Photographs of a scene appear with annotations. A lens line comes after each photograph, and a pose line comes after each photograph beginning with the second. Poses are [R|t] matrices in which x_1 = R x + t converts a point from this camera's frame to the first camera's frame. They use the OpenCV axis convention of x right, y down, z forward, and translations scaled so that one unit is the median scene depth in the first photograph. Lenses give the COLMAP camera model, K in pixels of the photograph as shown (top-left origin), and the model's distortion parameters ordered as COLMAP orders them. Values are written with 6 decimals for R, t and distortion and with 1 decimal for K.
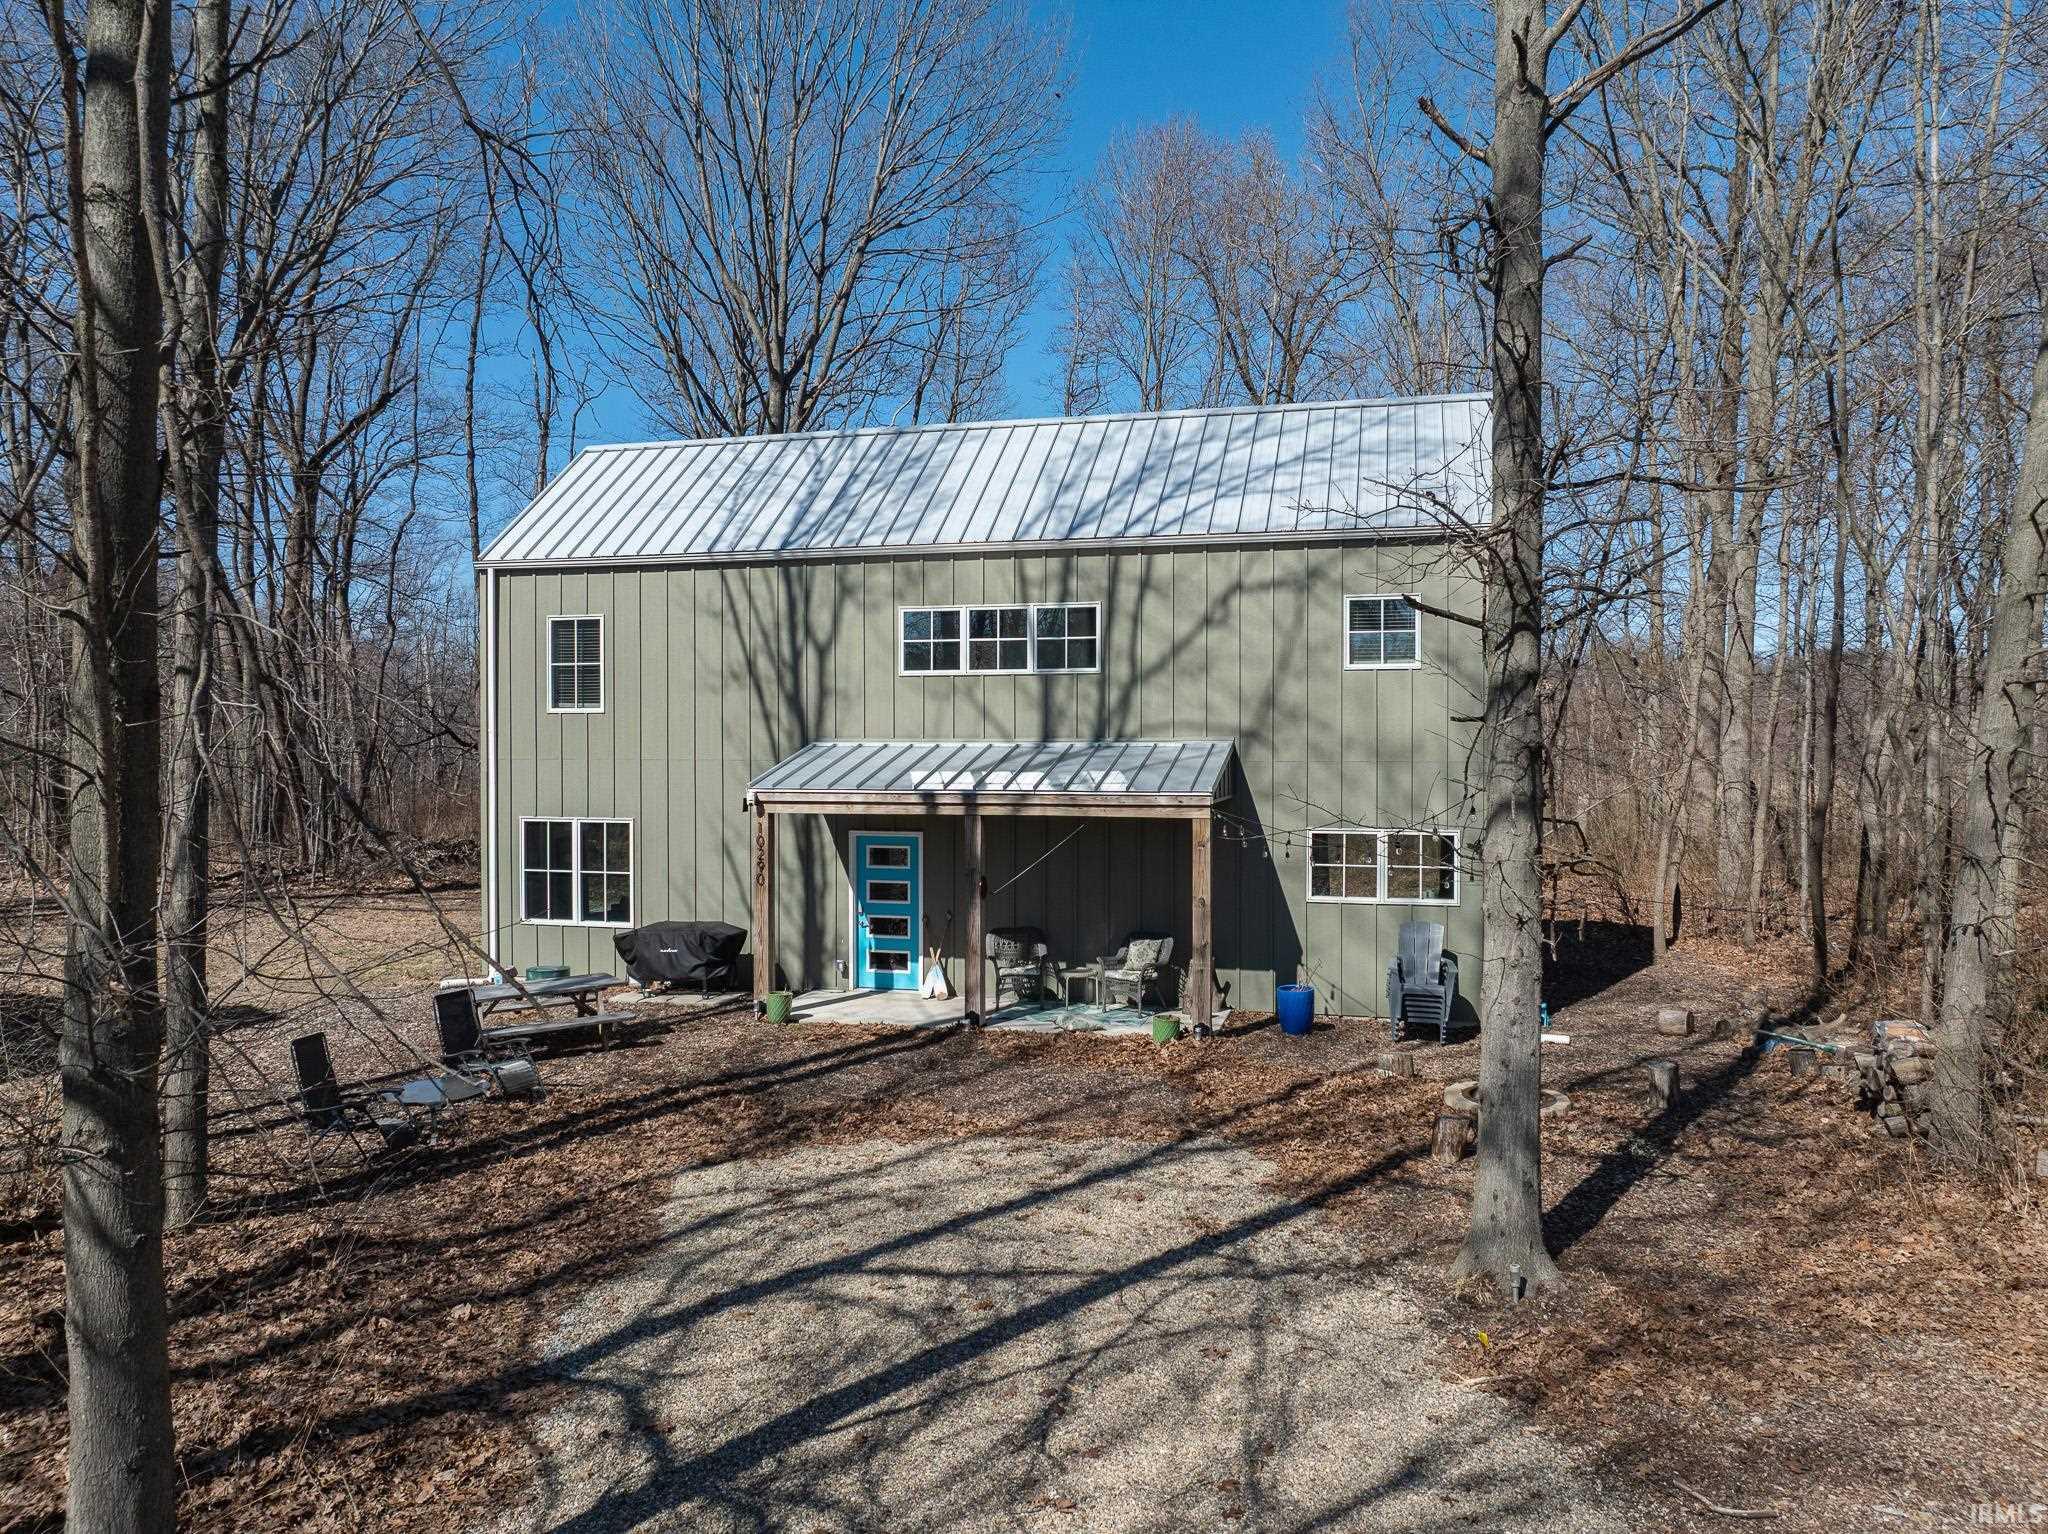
lens RADIAL K [[1445.4, 0, 1024.0], [0, 1445.4, 767.0], [0, 0, 1]] dist [-0.035458, -0.002011]
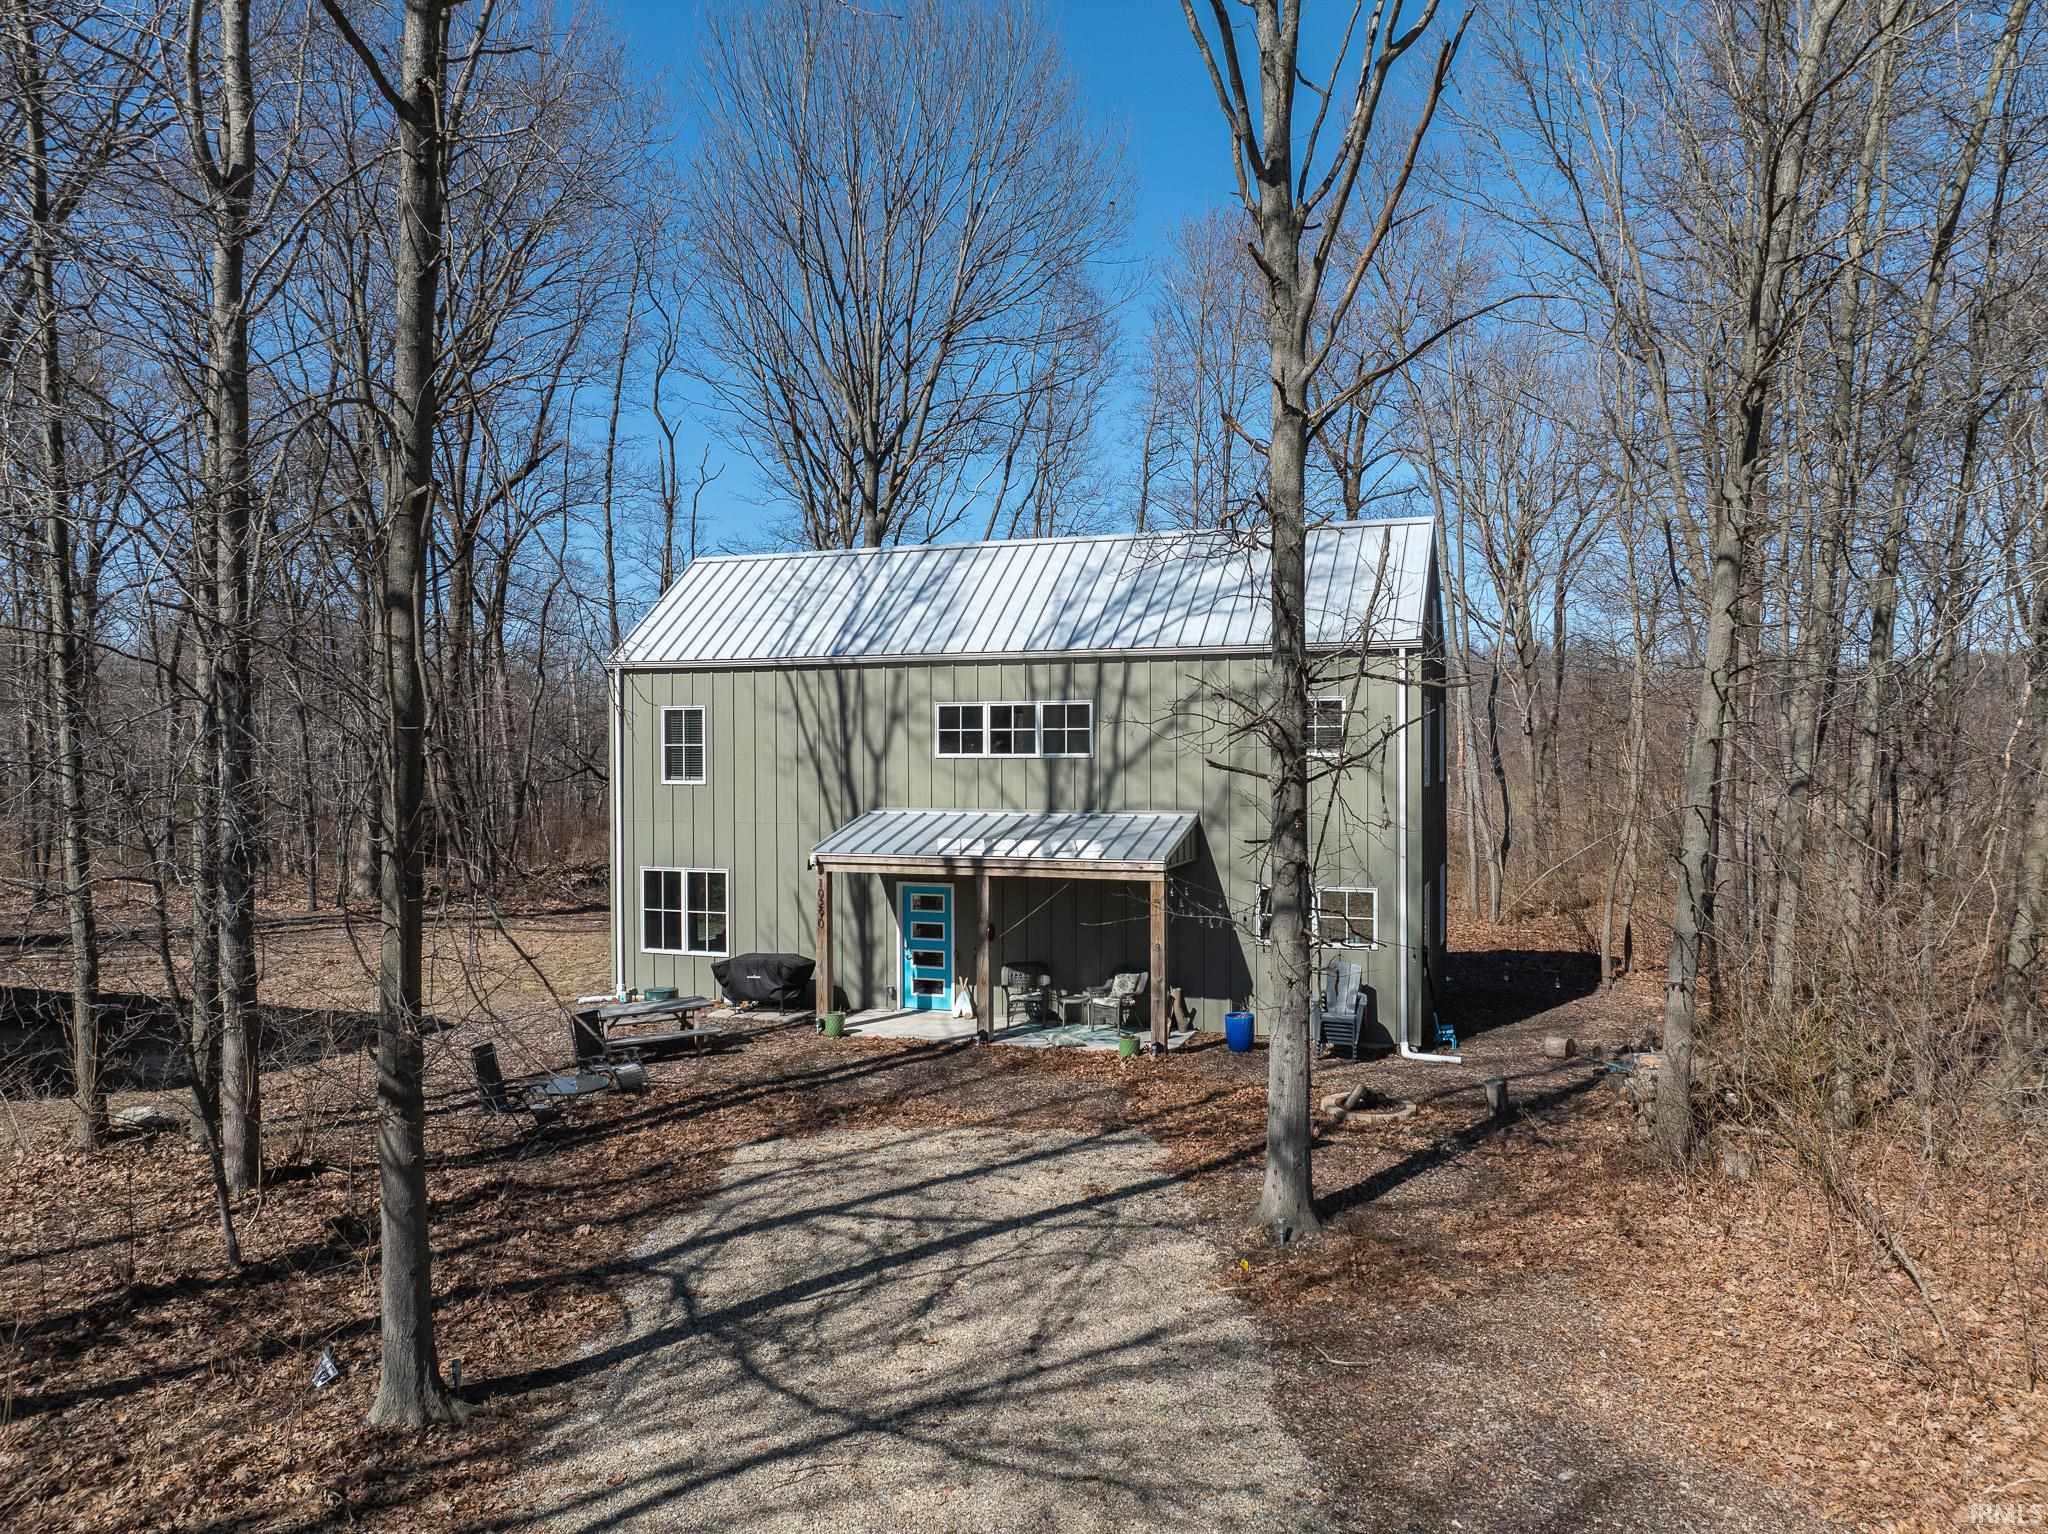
lens RADIAL K [[1445.4, 0, 1024.0], [0, 1445.4, 767.0], [0, 0, 1]] dist [-0.035458, -0.002011]
pose [[0.995737, -0.002080, -0.092217, 0.117710], [0.001953, 0.999997, -0.001471, -0.060106], [0.092220, 0.001285, 0.995738, -0.262144]]
